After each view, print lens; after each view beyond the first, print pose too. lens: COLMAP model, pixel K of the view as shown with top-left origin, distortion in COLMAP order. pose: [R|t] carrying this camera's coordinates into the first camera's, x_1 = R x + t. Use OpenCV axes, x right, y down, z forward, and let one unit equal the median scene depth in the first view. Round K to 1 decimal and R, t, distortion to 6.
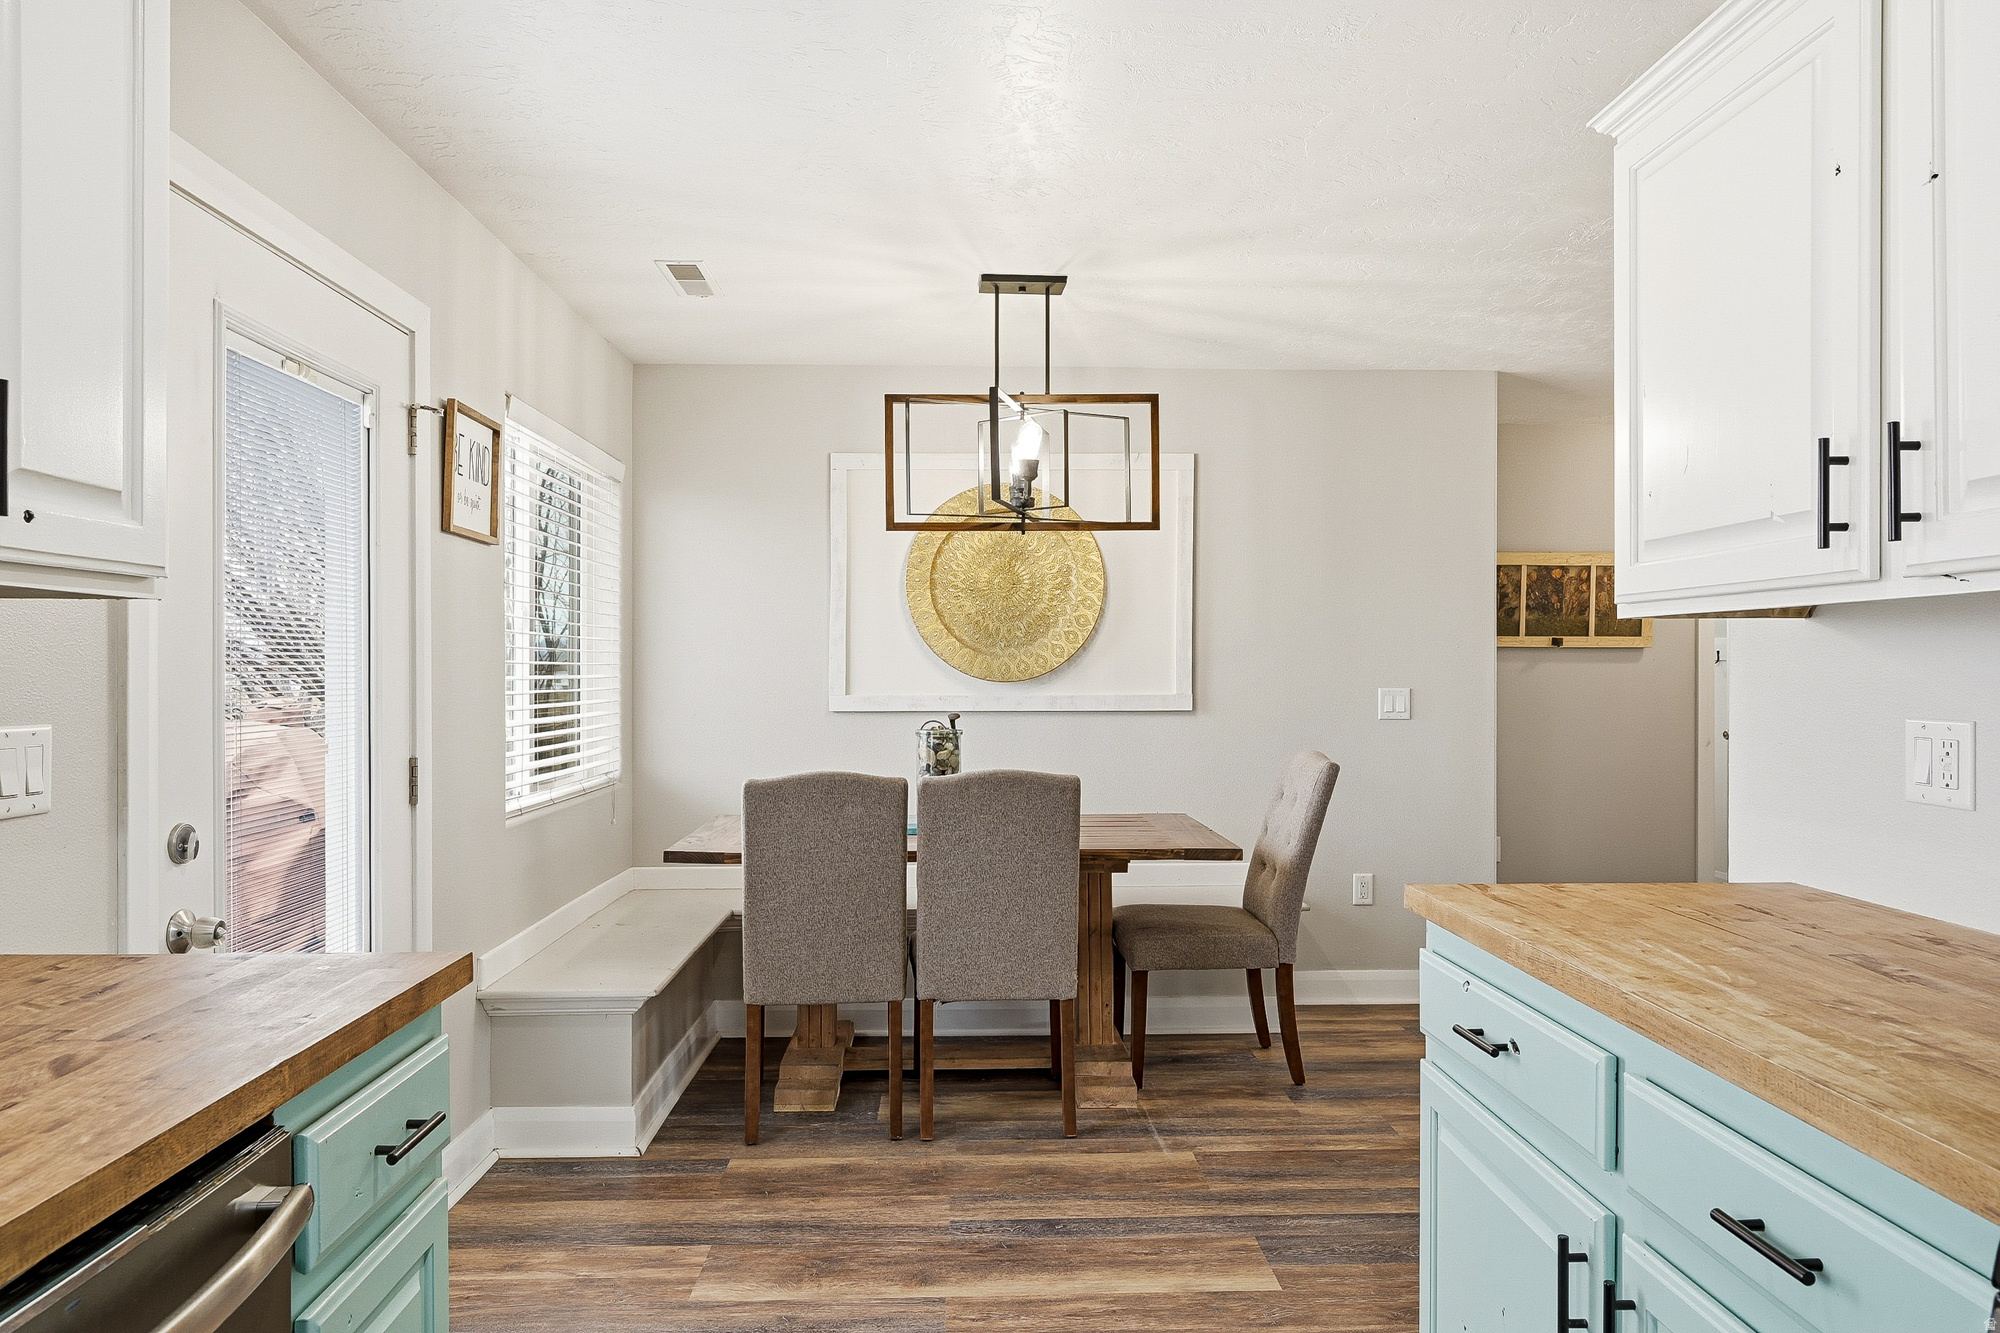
lens RADIAL K [[1283.5, 0, 1000.0], [0, 1283.5, 666.5], [0, 0, 1]] dist [0.000441, 0.000140]
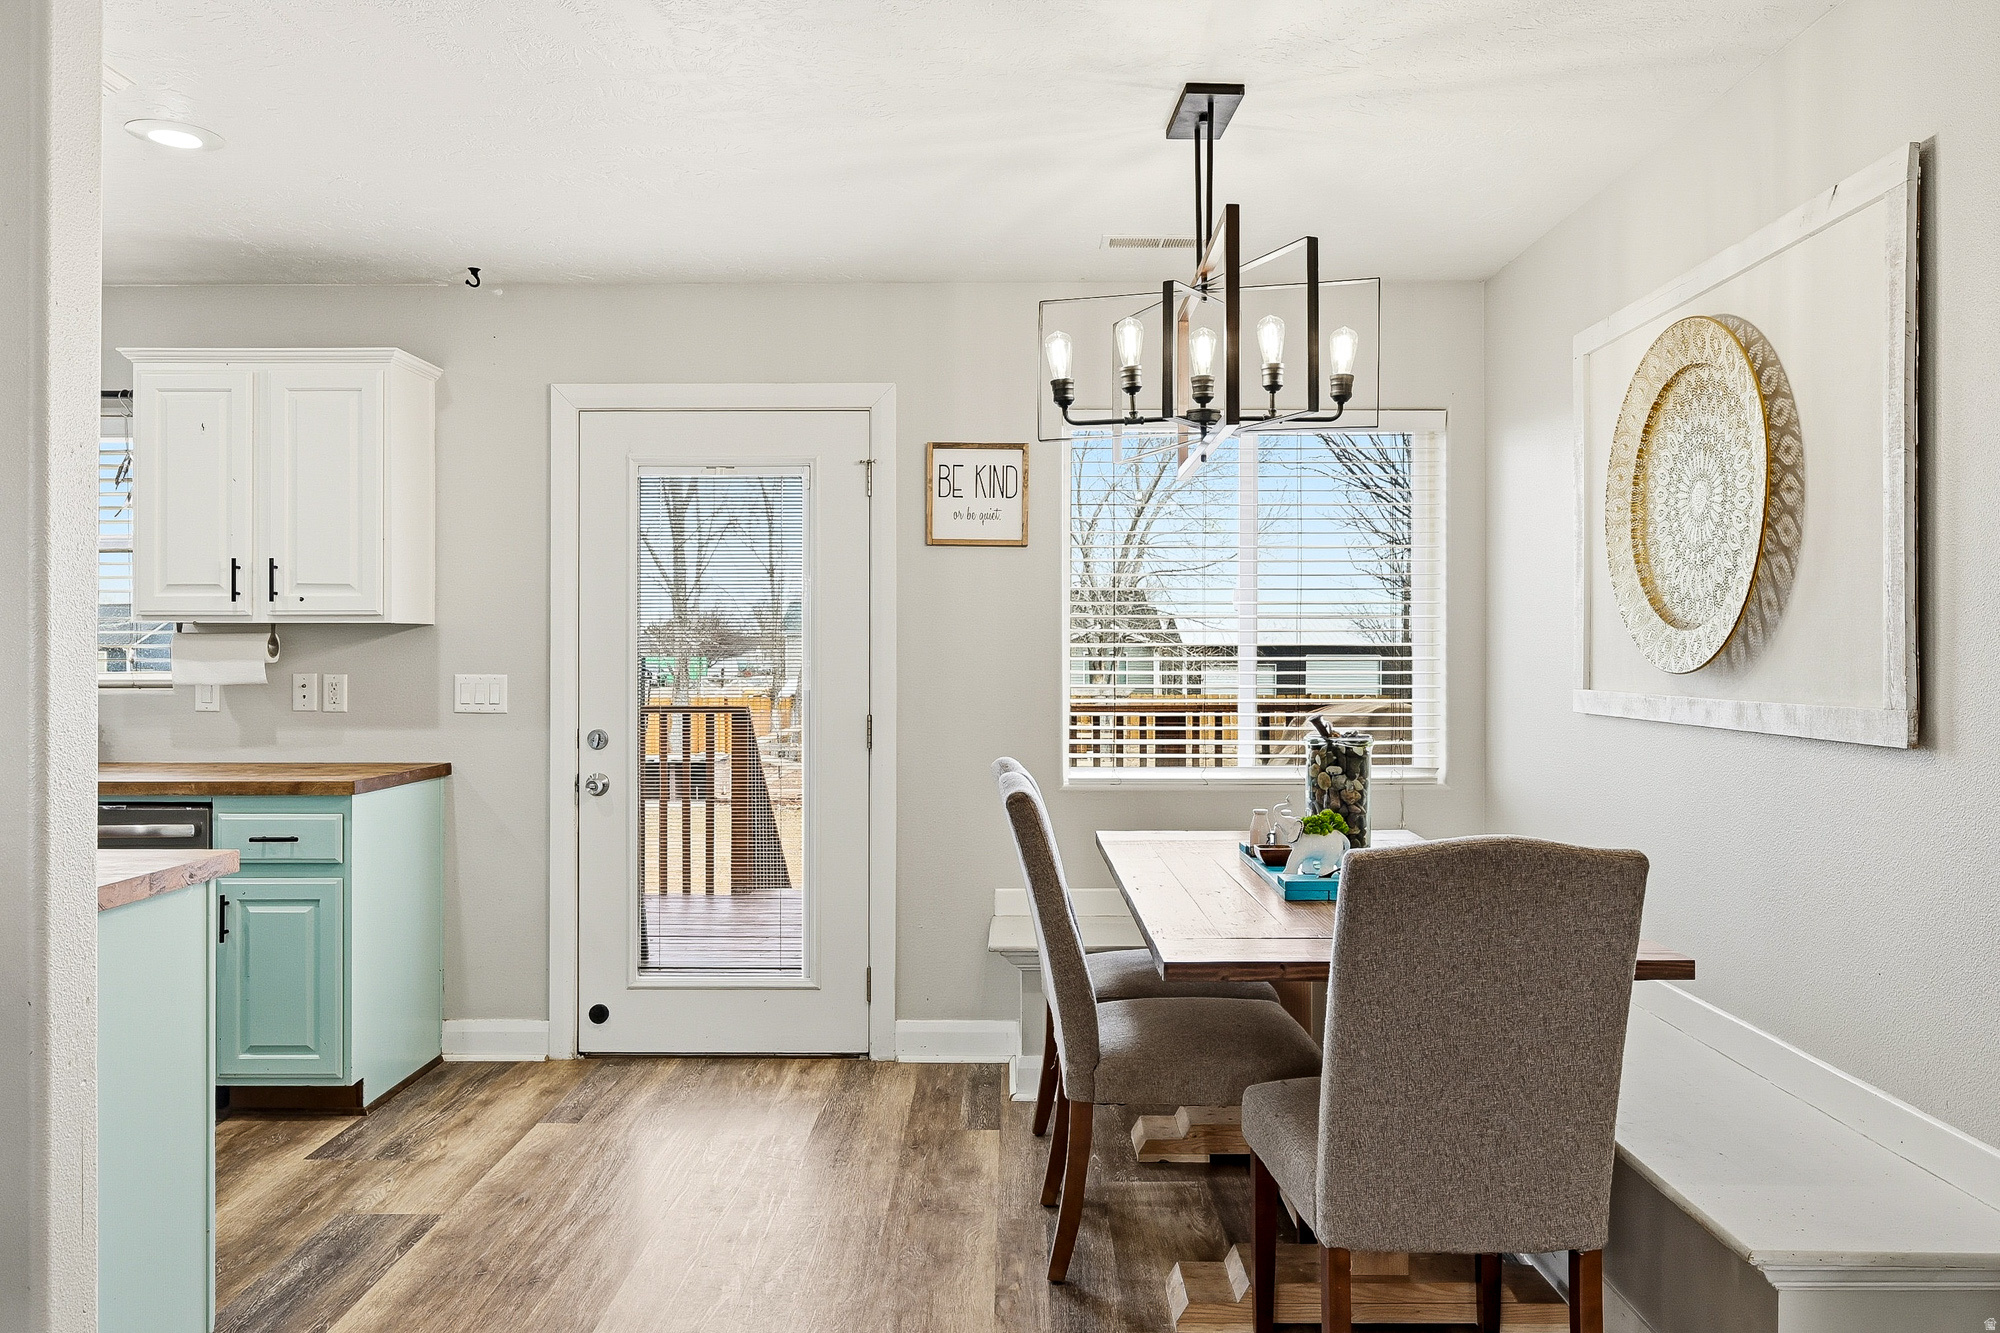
lens RADIAL K [[1402.0, 0, 1000.0], [0, 1402.0, 666.5], [0, 0, 1]] dist [-0.000975, -0.002586]
pose [[-0.044215, 0.008782, -0.998983, 0.958093], [-0.000880, 0.999961, 0.008830, 0.004278], [0.999022, 0.001270, -0.044206, 1.112202]]
